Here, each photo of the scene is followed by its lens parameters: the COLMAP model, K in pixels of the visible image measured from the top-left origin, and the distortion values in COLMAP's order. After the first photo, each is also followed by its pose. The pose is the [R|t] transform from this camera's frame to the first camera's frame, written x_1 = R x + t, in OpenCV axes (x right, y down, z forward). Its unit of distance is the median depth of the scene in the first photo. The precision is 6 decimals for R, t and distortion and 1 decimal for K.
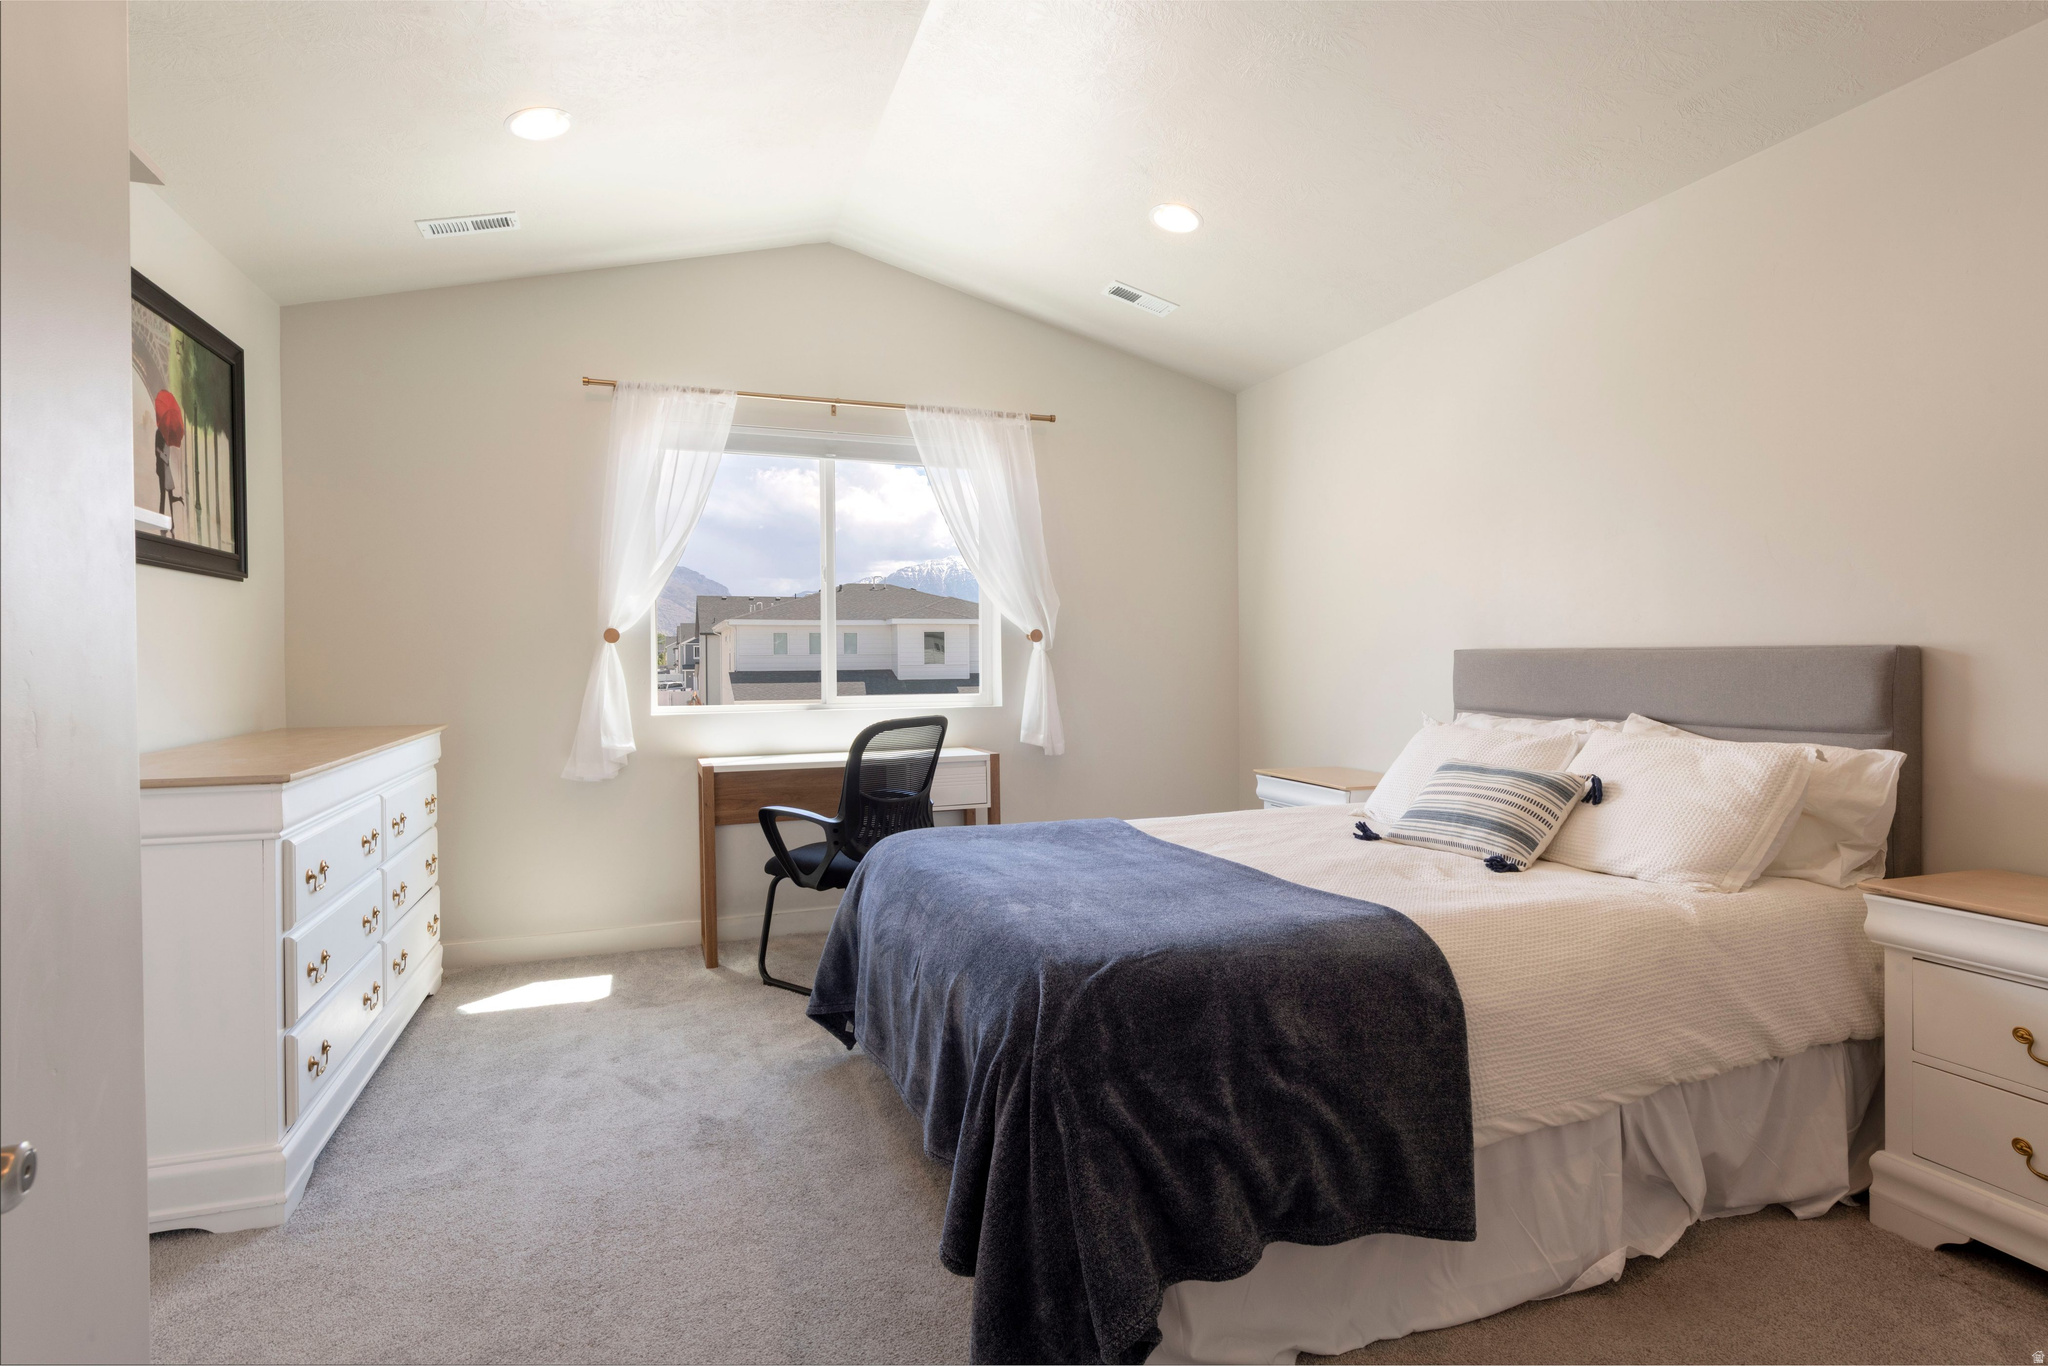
lens RADIAL K [[1037.6, 0, 1027.5], [0, 1037.6, 674.1], [0, 0, 1]] dist [0.001790, -0.000497]
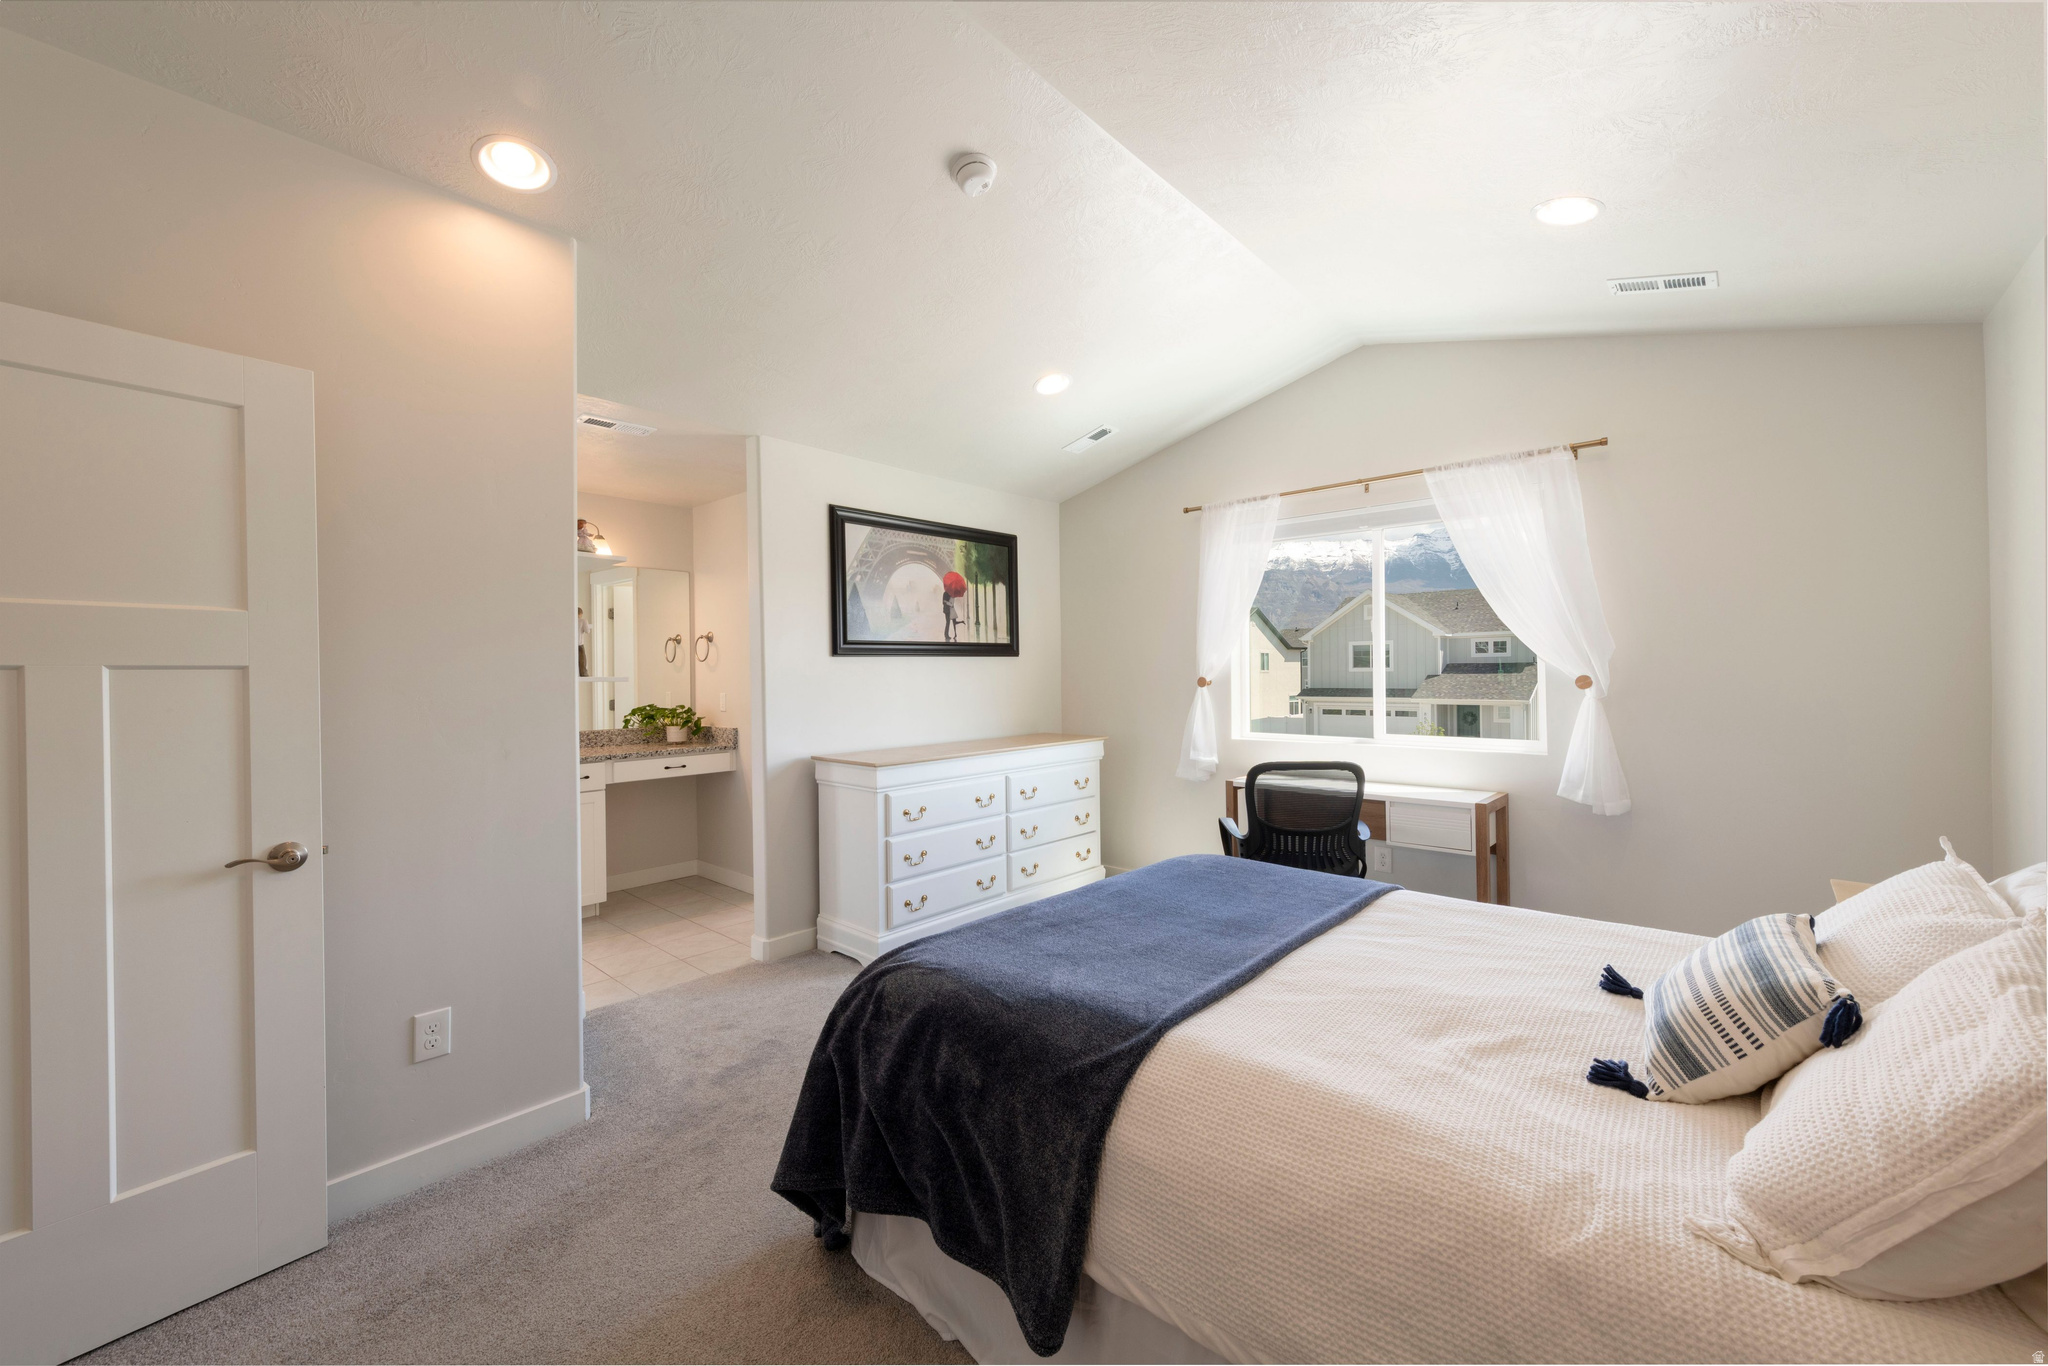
lens RADIAL K [[798.7, 0, 1024.1], [0, 798.7, 676.9], [0, 0, 1]] dist [0.014154, -0.004076]
pose [[0.464133, 0.007092, -0.885737, 0.552442], [-0.006569, 0.999968, 0.004564, -0.056753], [0.885741, 0.003700, 0.464164, 0.311948]]
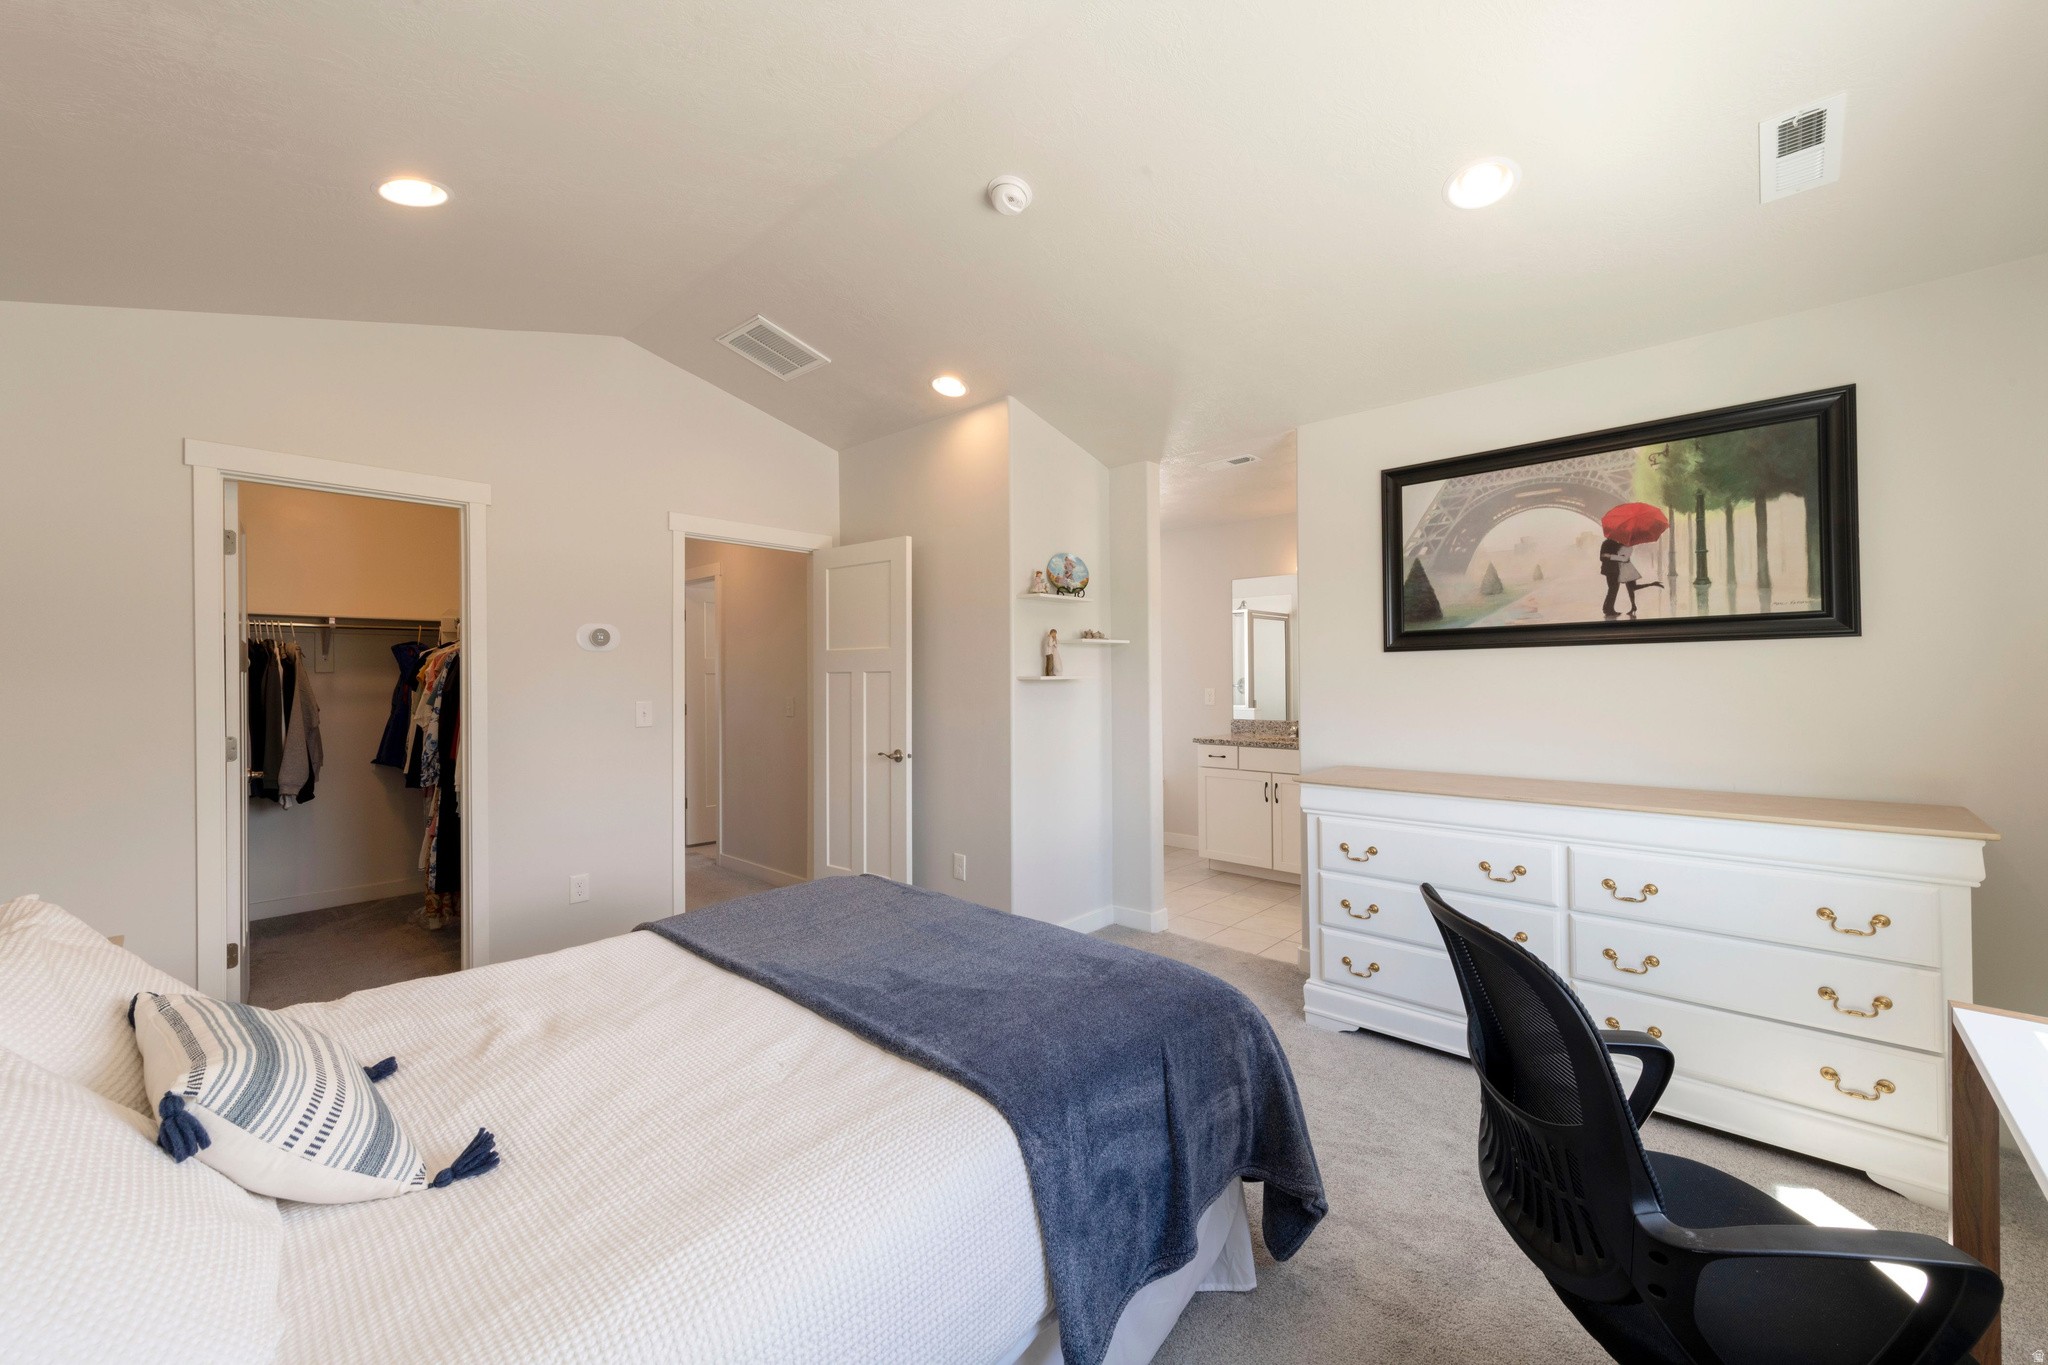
lens RADIAL K [[798.7, 0, 1031.8], [0, 798.7, 671.4], [0, 0, 1]] dist [0.014154, -0.004076]
pose [[-0.890420, 0.012016, -0.454981, 0.223790], [0.008115, 0.999912, 0.010528, -0.069029], [0.455067, 0.005682, -0.890439, 1.272950]]
